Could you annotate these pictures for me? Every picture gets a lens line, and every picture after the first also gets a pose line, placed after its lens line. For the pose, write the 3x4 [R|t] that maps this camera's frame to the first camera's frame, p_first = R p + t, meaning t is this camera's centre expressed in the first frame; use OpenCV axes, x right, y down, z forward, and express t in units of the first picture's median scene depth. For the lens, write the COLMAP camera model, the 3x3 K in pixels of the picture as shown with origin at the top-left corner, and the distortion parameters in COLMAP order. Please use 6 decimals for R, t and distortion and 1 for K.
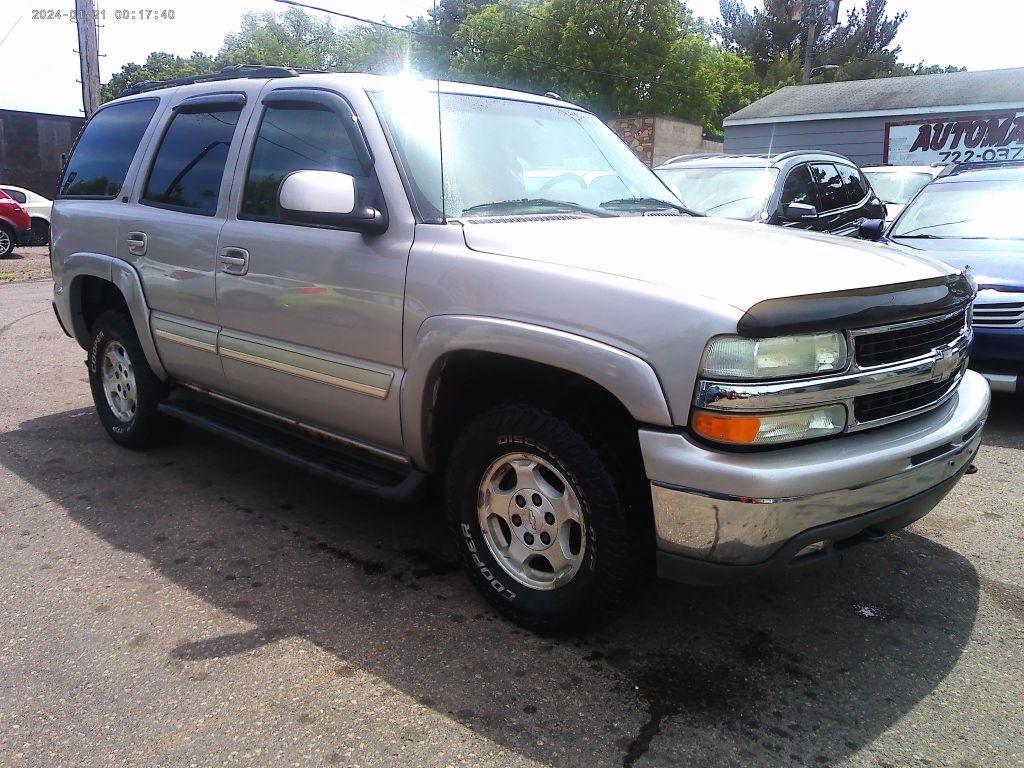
lens RADIAL K [[799.0, 0, 507.7], [0, 799.0, 384.2], [0, 0, 1]] dist [0.046269, -0.041988]
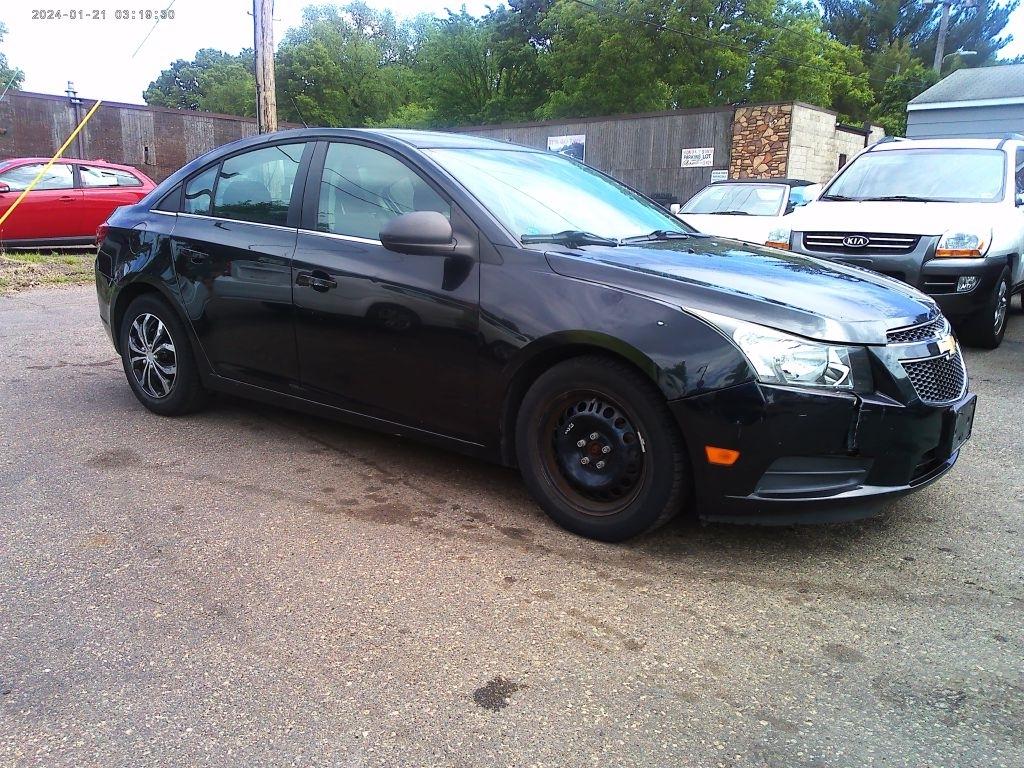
lens RADIAL K [[799.0, 0, 508.5], [0, 799.0, 373.8], [0, 0, 1]] dist [0.046269, -0.041988]
pose [[0.999484, 0.012110, -0.029745, -0.111148], [-0.012428, 0.999868, -0.010510, -0.010368], [0.029614, 0.010874, 0.999502, 0.072570]]
